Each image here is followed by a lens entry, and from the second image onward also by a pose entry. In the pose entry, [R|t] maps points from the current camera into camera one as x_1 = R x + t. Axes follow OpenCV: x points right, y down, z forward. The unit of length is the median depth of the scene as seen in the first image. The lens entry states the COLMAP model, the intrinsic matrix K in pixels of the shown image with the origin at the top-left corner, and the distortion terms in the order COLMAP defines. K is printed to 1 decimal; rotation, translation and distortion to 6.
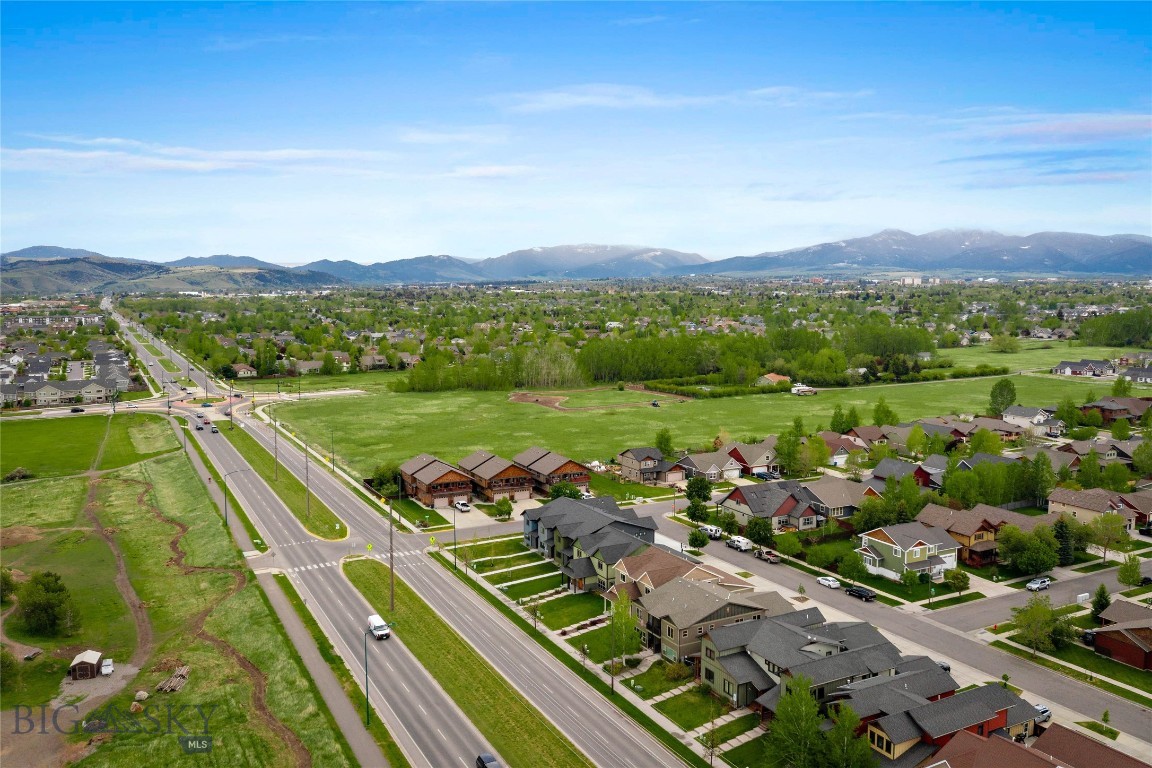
lens RADIAL K [[907.9, 0, 576.0], [0, 907.9, 384.0], [0, 0, 1]] dist [-0.018486, -0.003541]
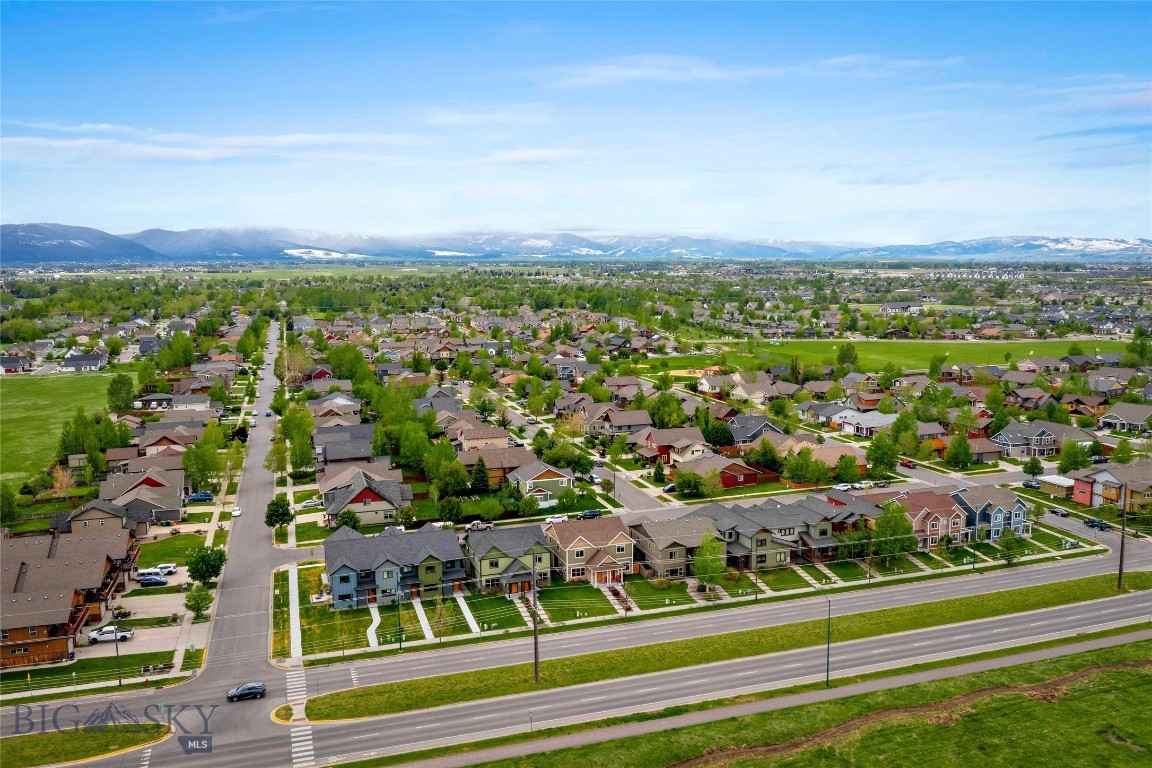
lens RADIAL K [[907.9, 0, 576.0], [0, 907.9, 384.0], [0, 0, 1]] dist [-0.018486, -0.003541]
pose [[0.167877, -0.123838, 0.977999, -0.900403], [0.123281, 0.986928, 0.103807, -0.084824], [-0.978069, 0.103142, 0.180949, 0.751271]]
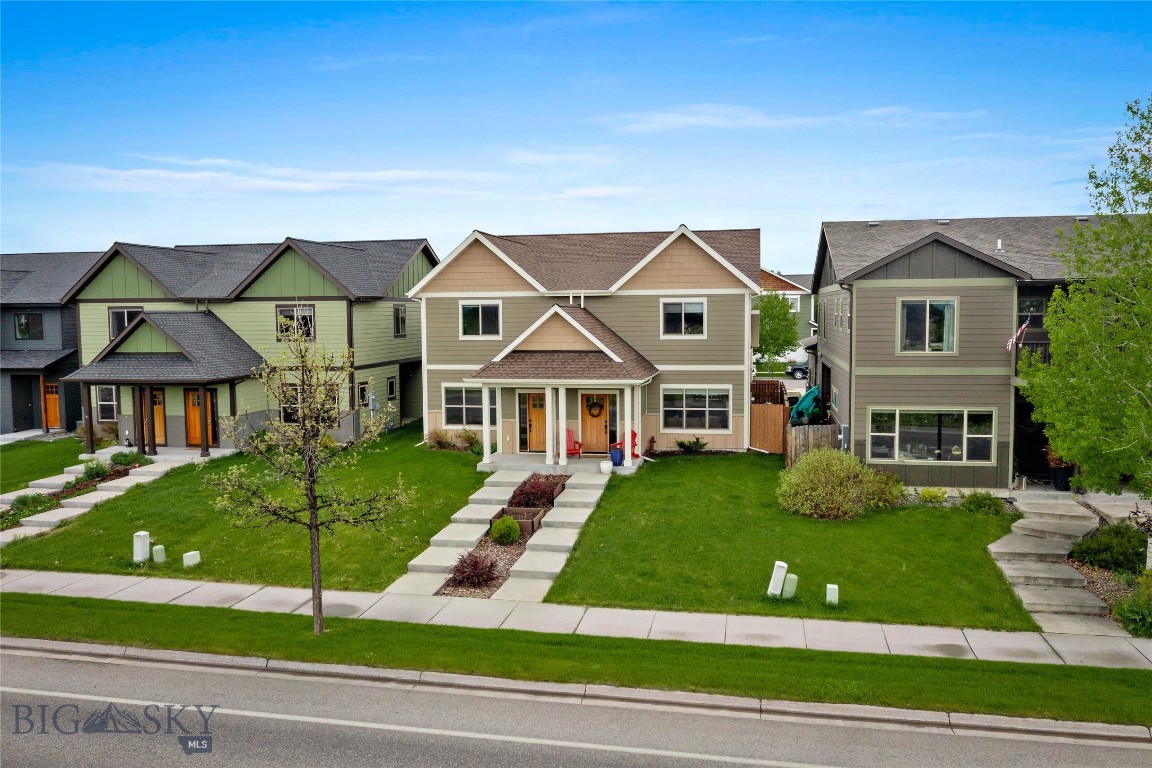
lens RADIAL K [[907.9, 0, 576.0], [0, 907.9, 384.0], [0, 0, 1]] dist [-0.018486, -0.003541]
pose [[0.637081, -0.069000, 0.767702, -0.103484], [0.093910, 0.995514, 0.011543, 0.216833], [-0.765054, 0.064741, 0.640703, 0.792025]]
